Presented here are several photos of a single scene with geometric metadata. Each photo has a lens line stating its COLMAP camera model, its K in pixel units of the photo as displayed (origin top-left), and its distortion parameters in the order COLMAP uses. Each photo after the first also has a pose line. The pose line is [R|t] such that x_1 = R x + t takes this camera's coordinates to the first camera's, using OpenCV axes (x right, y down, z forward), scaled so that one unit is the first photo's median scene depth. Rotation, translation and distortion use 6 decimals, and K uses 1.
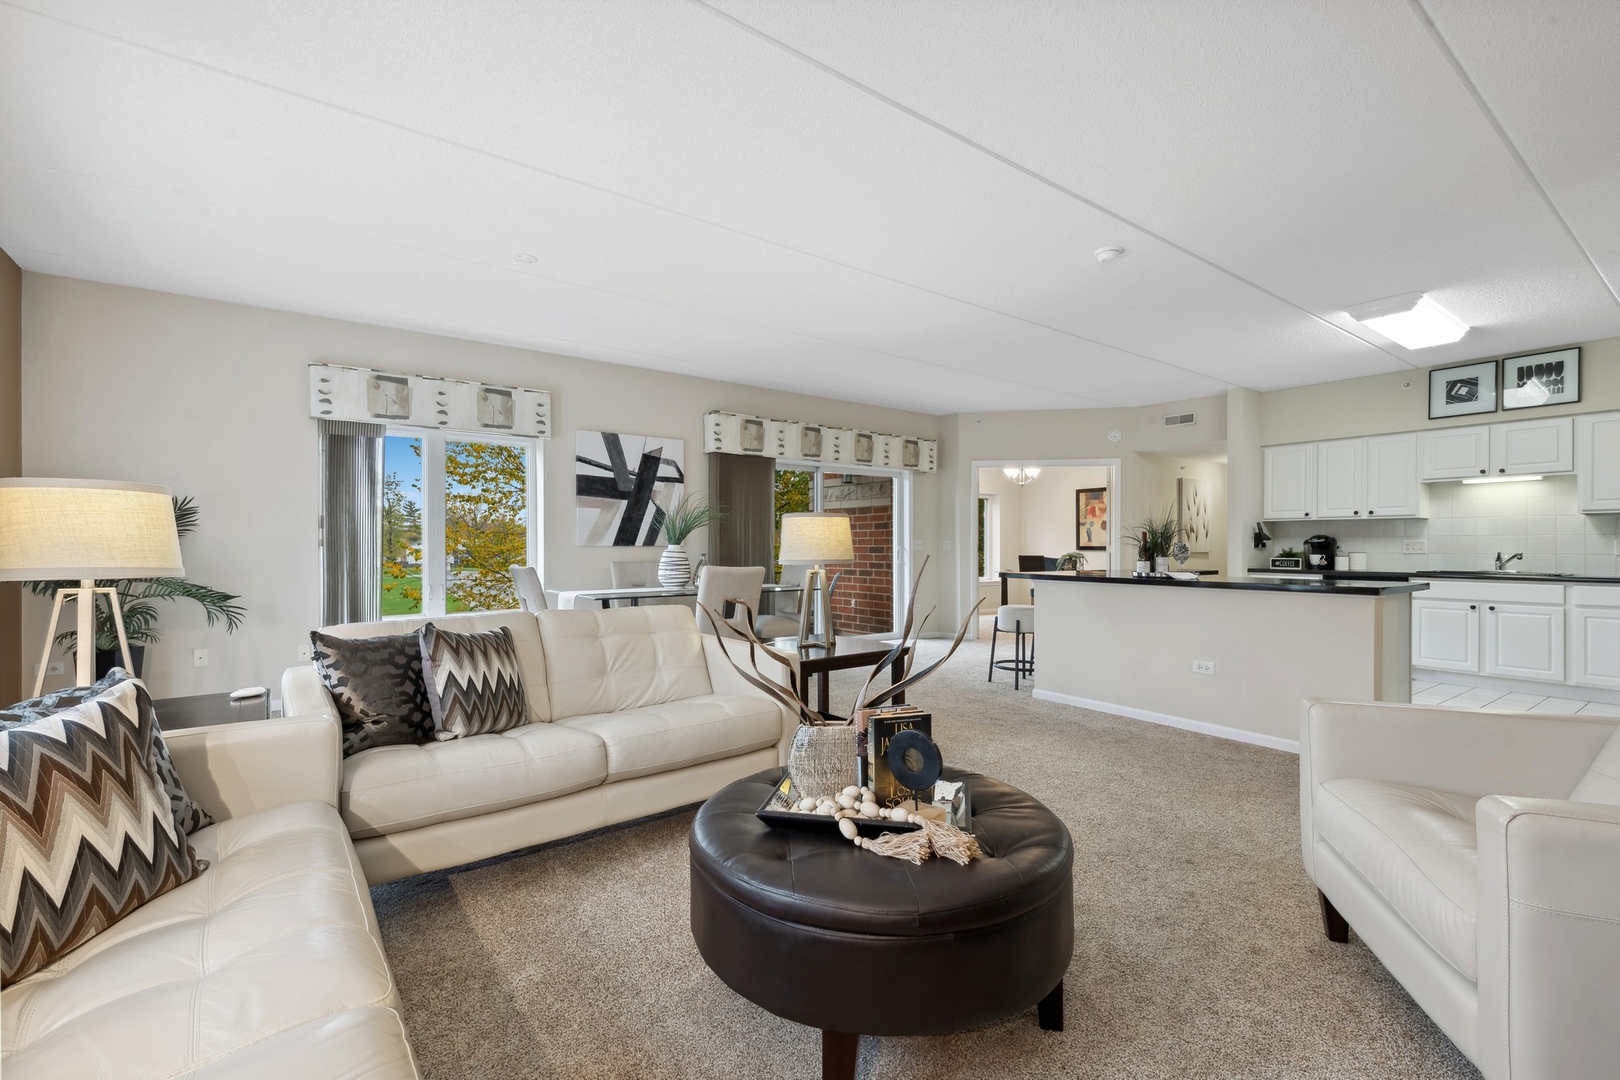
lens RADIAL K [[698.2, 0, 814.7], [0, 698.2, 544.0], [0, 0, 1]] dist [0.025758, -0.000043]
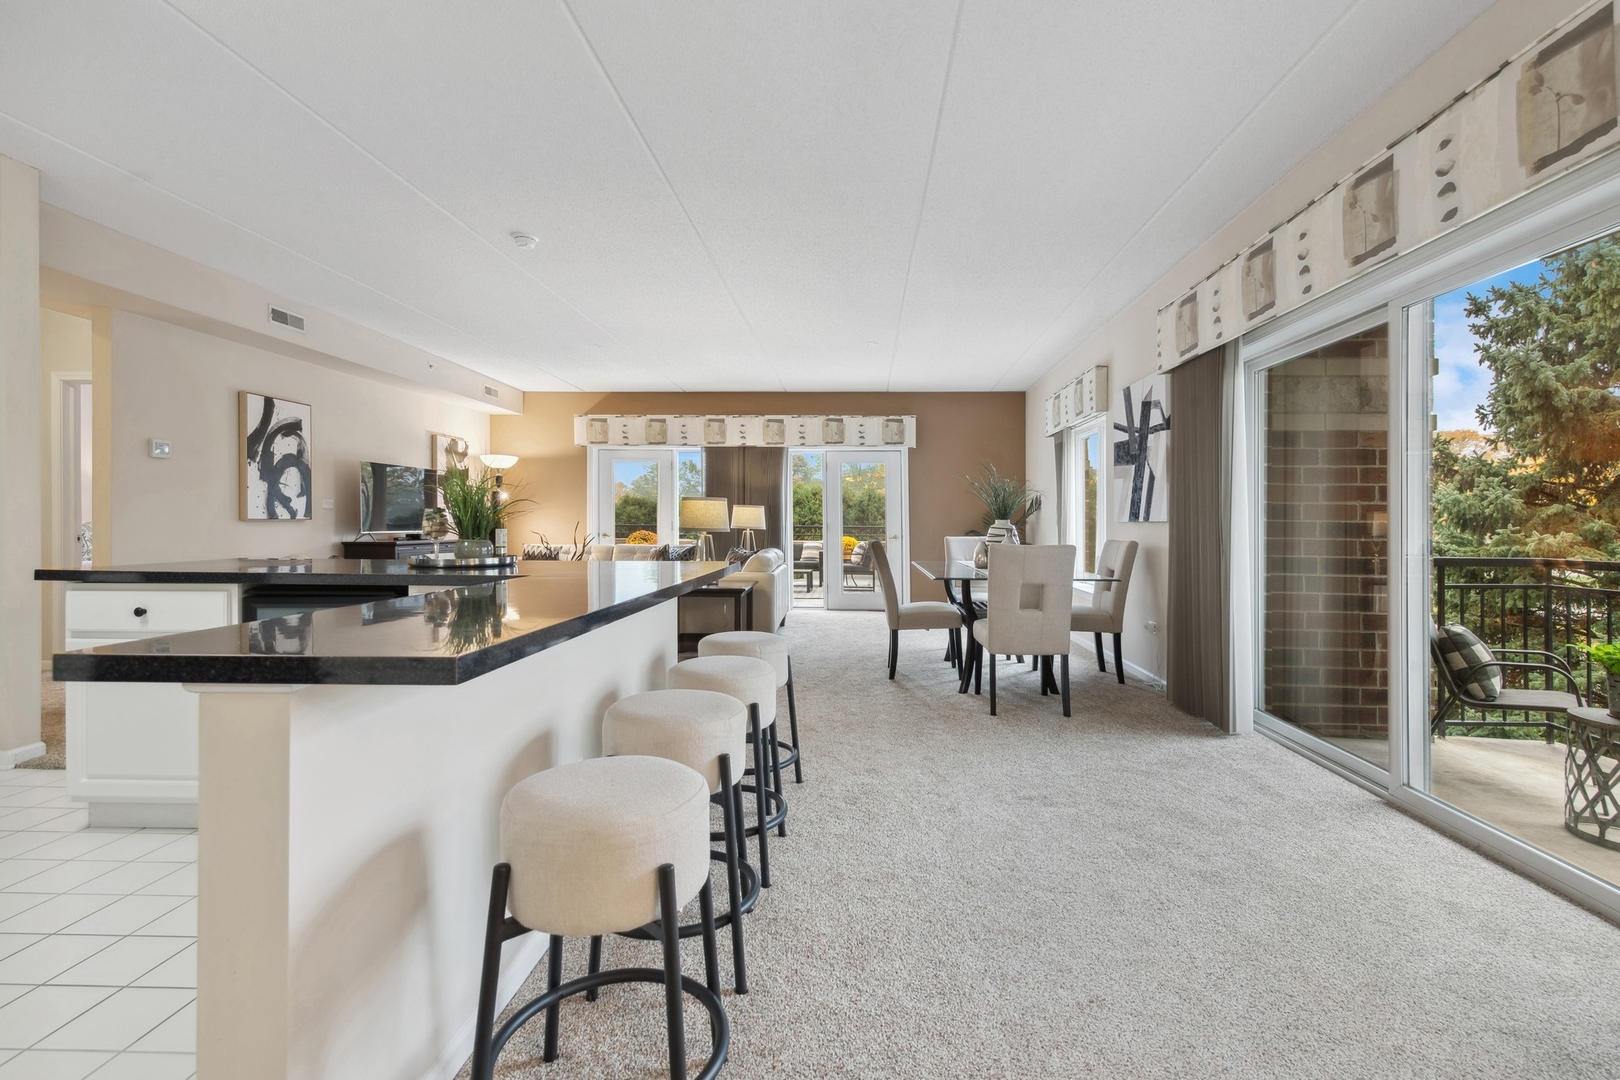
lens RADIAL K [[719.1, 0, 832.5], [0, 719.1, 525.9], [0, 0, 1]] dist [0.003354, -0.001377]
pose [[-0.629788, -0.000598, -0.776767, 0.600935], [-0.002204, 0.999997, 0.001017, 0.007667], [0.776764, 0.002352, -0.629788, 1.264564]]
